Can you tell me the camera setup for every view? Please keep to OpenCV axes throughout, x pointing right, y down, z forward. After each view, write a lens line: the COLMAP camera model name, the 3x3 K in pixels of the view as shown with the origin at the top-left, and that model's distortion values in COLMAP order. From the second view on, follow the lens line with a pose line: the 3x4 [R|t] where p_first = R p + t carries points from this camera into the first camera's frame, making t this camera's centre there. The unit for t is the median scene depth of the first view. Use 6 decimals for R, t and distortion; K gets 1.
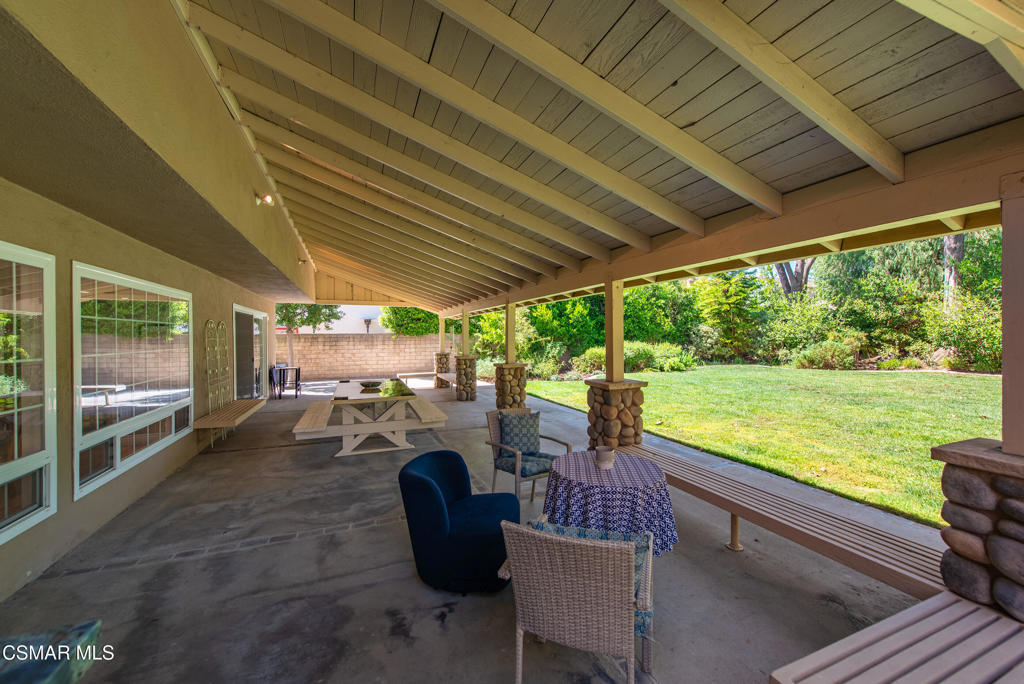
lens RADIAL K [[398.7, 0, 514.7], [0, 398.7, 339.0], [0, 0, 1]] dist [0.001676, -0.004089]
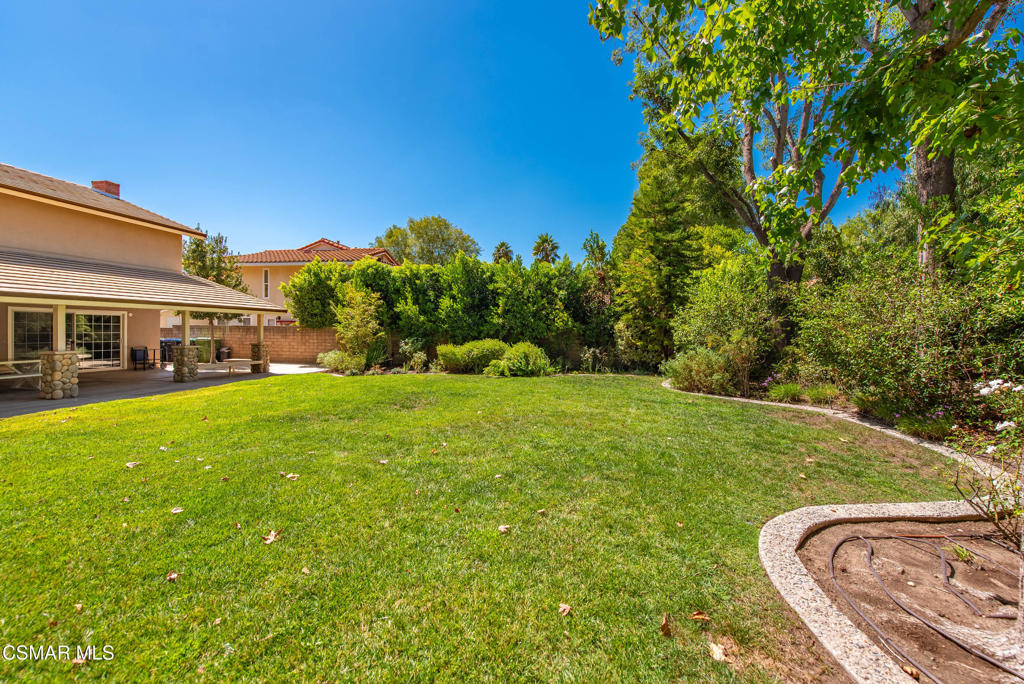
lens RADIAL K [[412.6, 0, 512.0], [0, 412.6, 342.0], [0, 0, 1]] dist [0.001137, -0.000065]
pose [[0.836903, 0.034027, -0.546292, 0.930001], [-0.025909, 0.999410, 0.022559, -0.010919], [0.546737, -0.004726, 0.837291, 0.292862]]
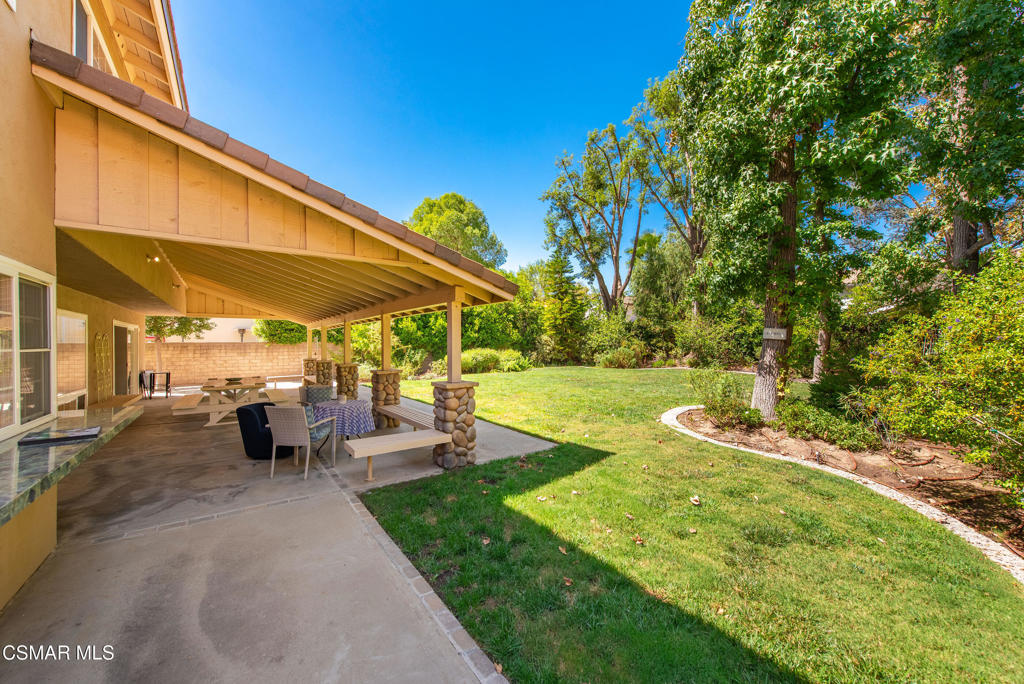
lens RADIAL K [[391.6, 0, 512.0], [0, 391.6, 342.0], [0, 0, 1]] dist [-0.000084, -0.000064]
pose [[0.971747, -0.000287, 0.236025, 0.103949], [0.003131, 0.999927, -0.011675, 0.000465], [-0.236004, 0.012084, 0.971677, -0.225804]]
